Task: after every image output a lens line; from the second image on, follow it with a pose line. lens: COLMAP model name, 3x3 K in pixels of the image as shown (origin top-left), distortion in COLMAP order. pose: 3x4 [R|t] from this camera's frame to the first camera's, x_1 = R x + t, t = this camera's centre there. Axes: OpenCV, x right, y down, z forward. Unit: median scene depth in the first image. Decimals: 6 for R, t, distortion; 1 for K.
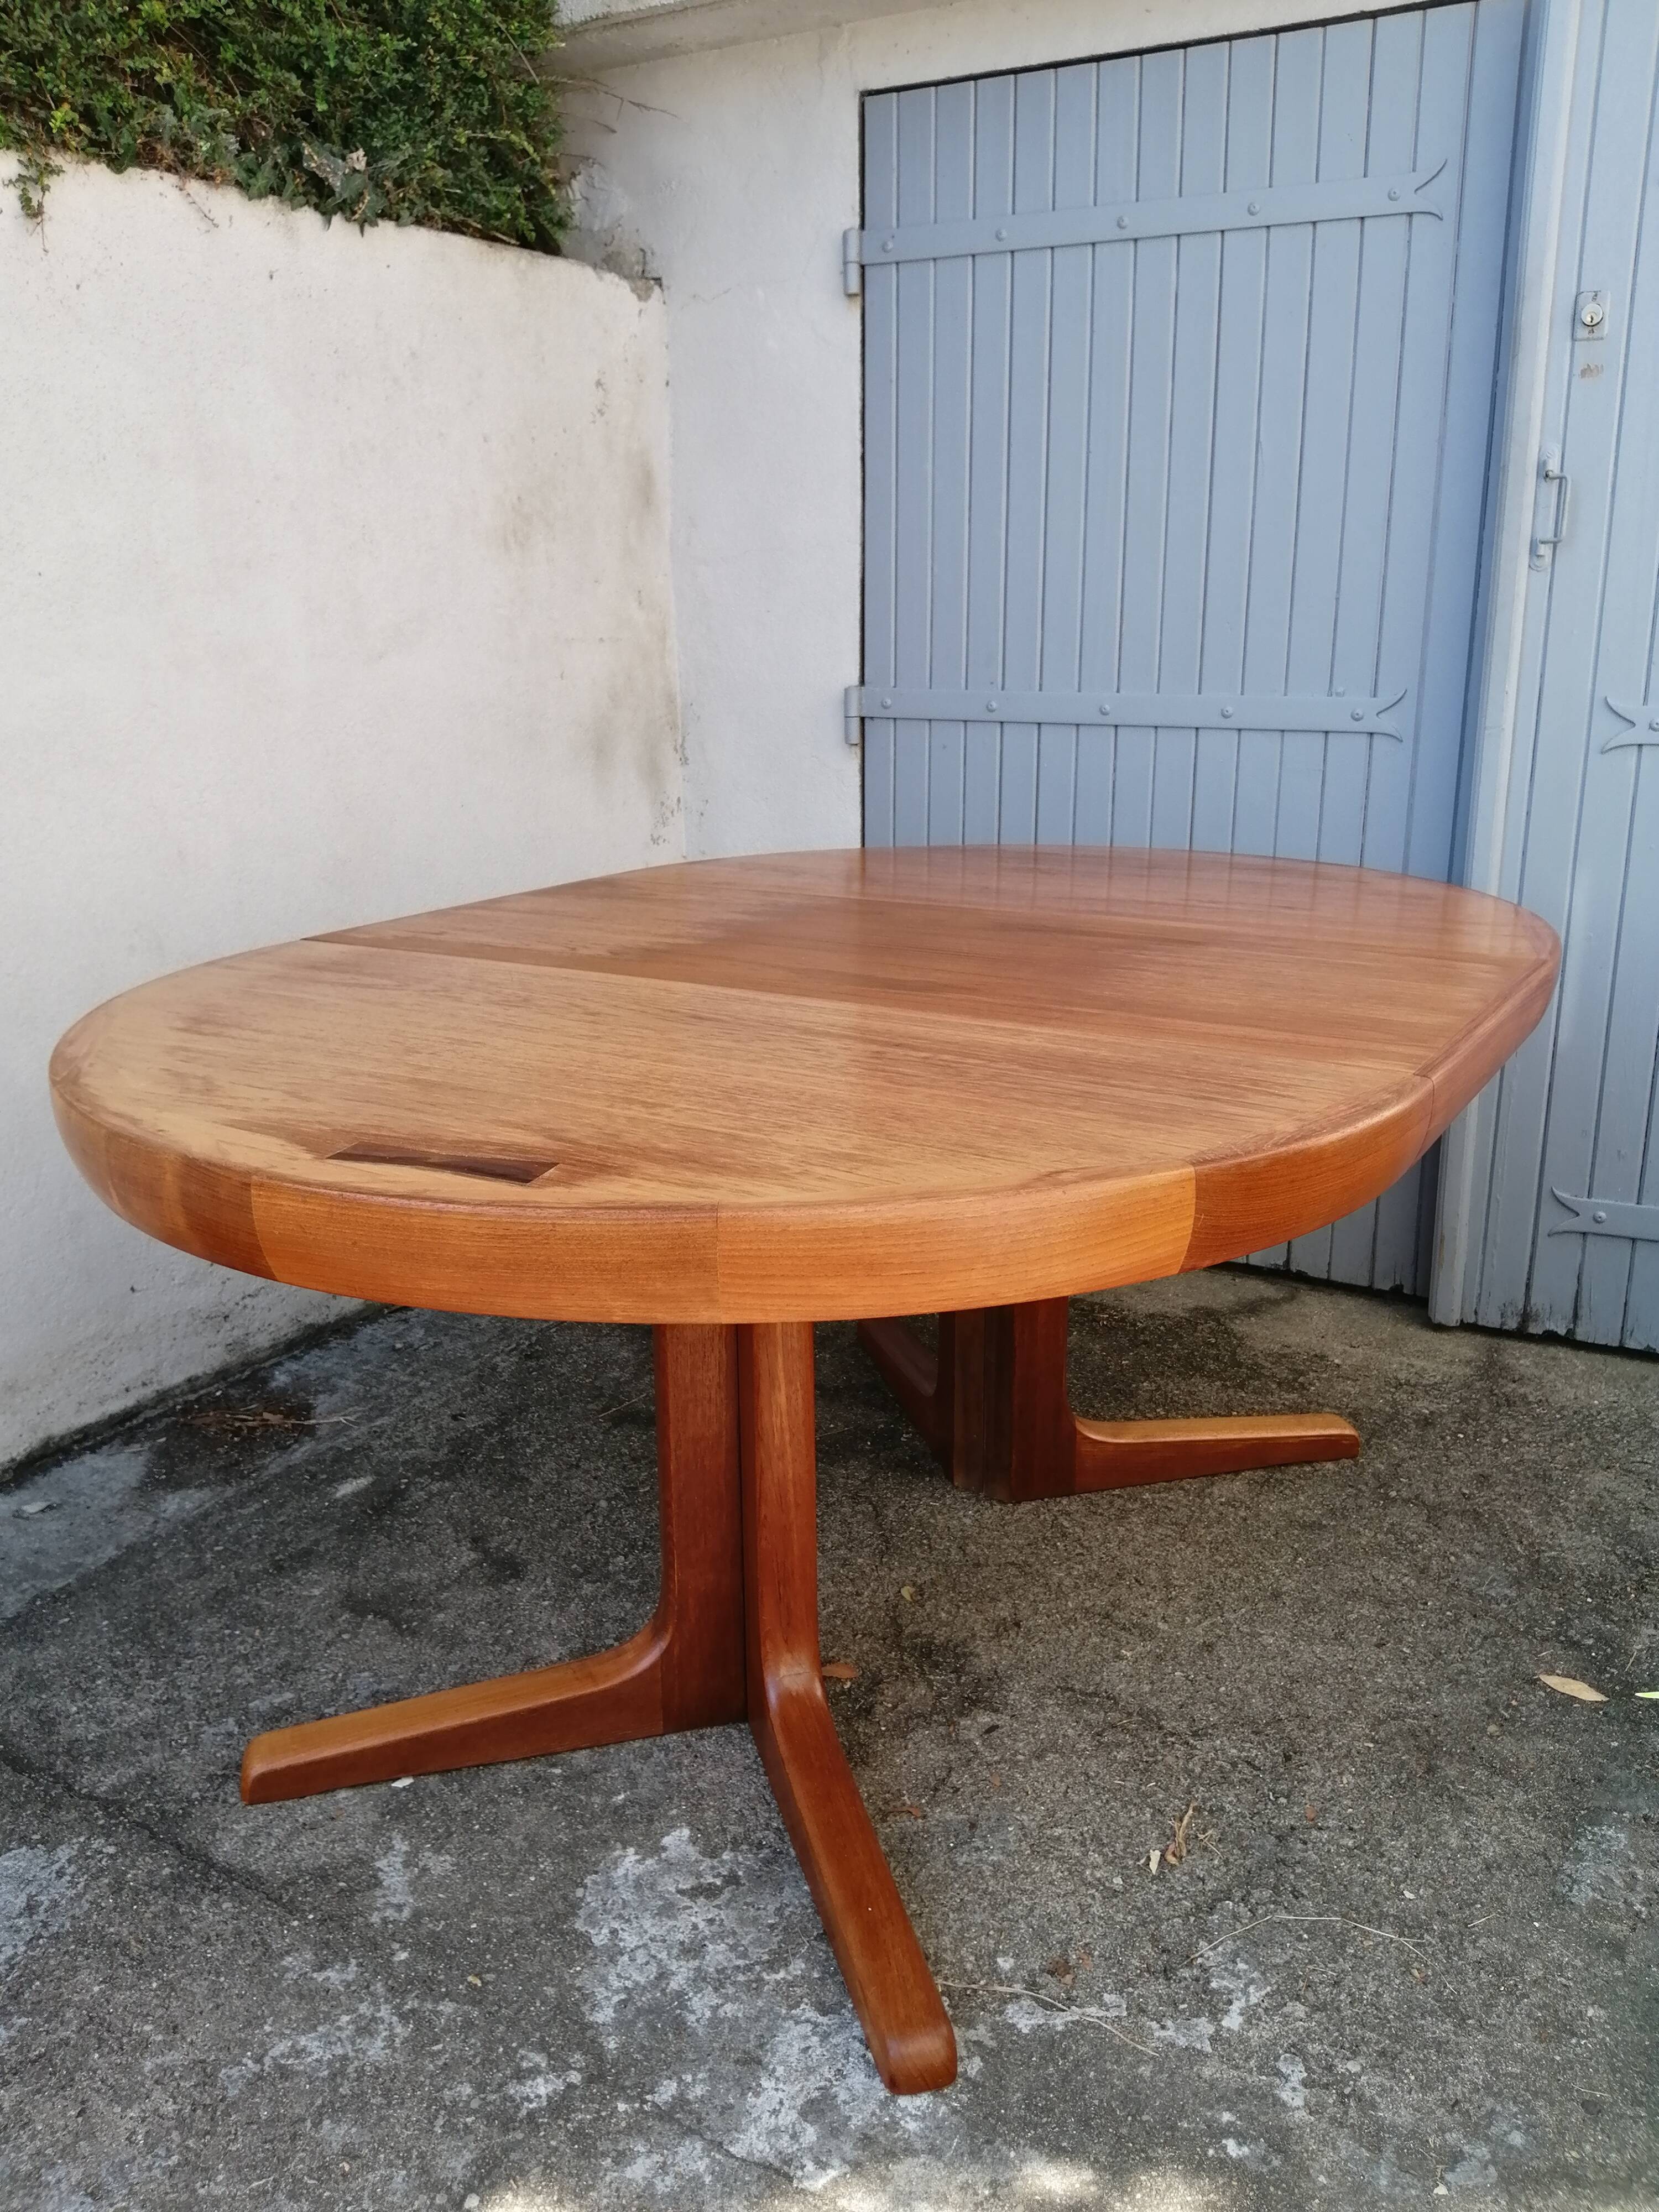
lens RADIAL K [[1742.5, 0, 843.7], [0, 1742.5, 1103.9], [0, 0, 1]] dist [0.084790, -0.157551]
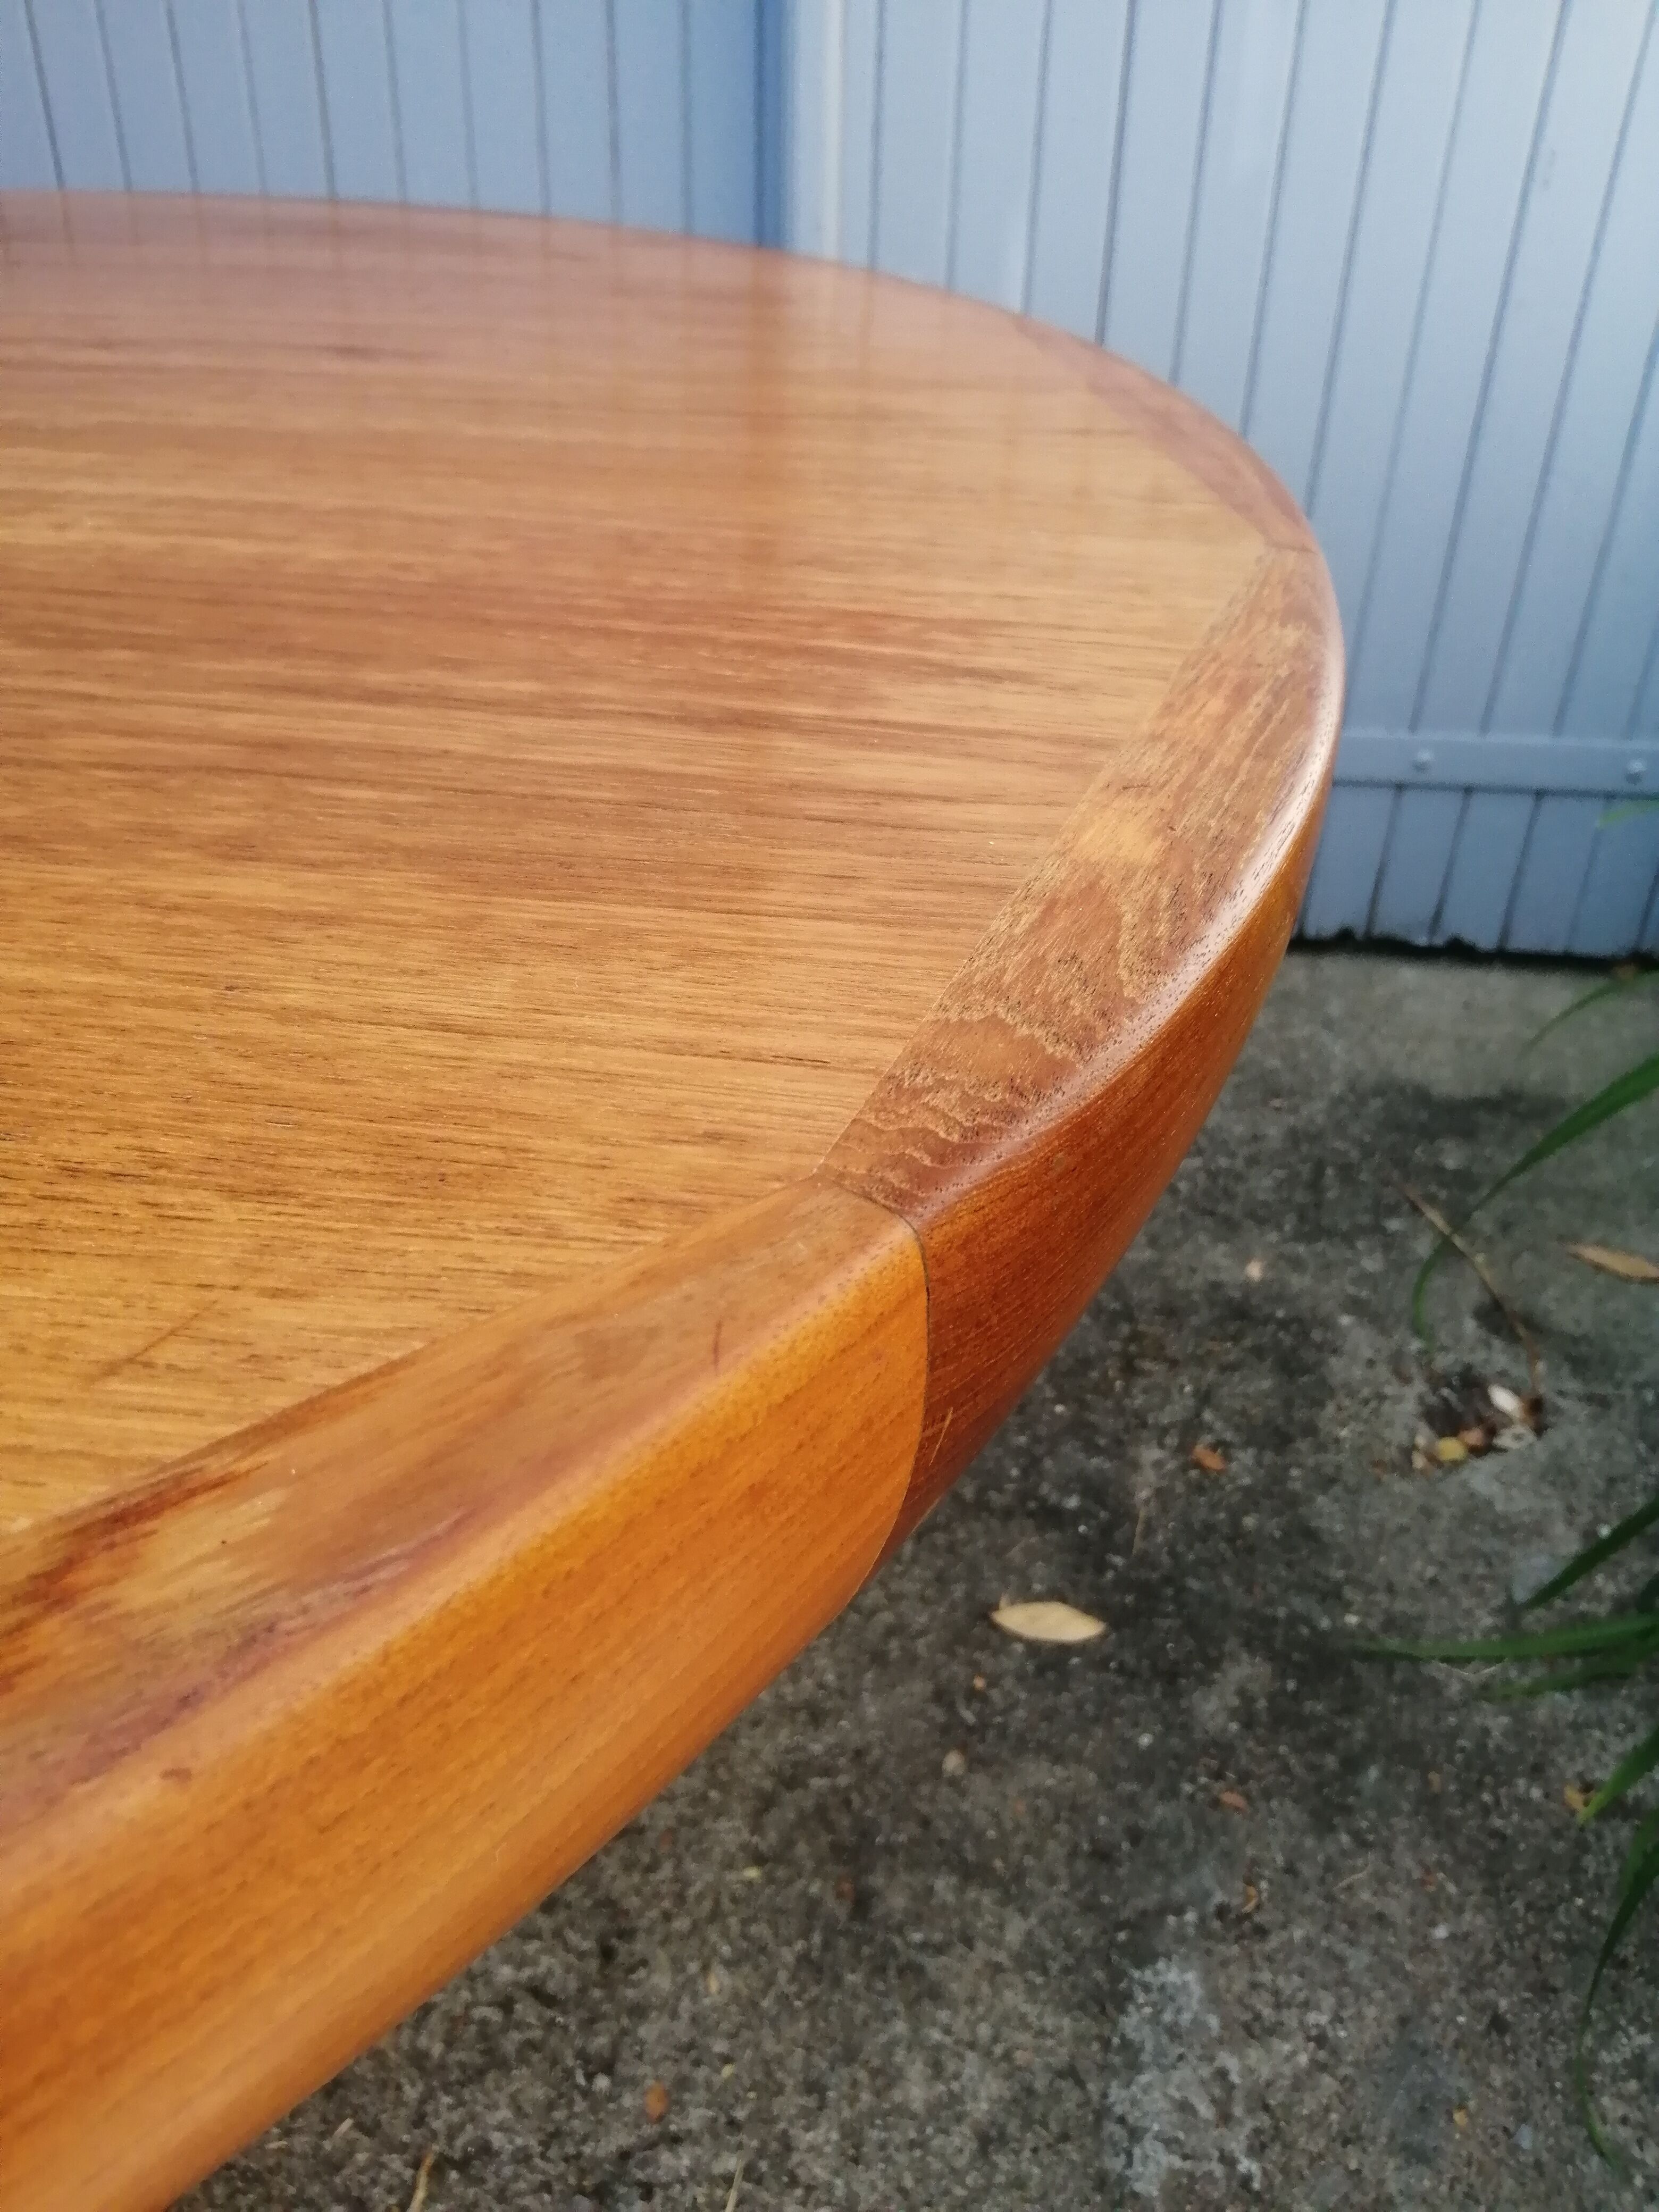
lens RADIAL K [[1781.9, 0, 829.5], [0, 1781.9, 1106.0], [0, 0, 1]] dist [0.091646, -0.187864]
pose [[0.932454, -0.174017, 0.316618, 0.202328], [0.071743, 0.948092, 0.309796, -0.034614], [-0.354093, -0.266156, 0.896537, 0.604673]]
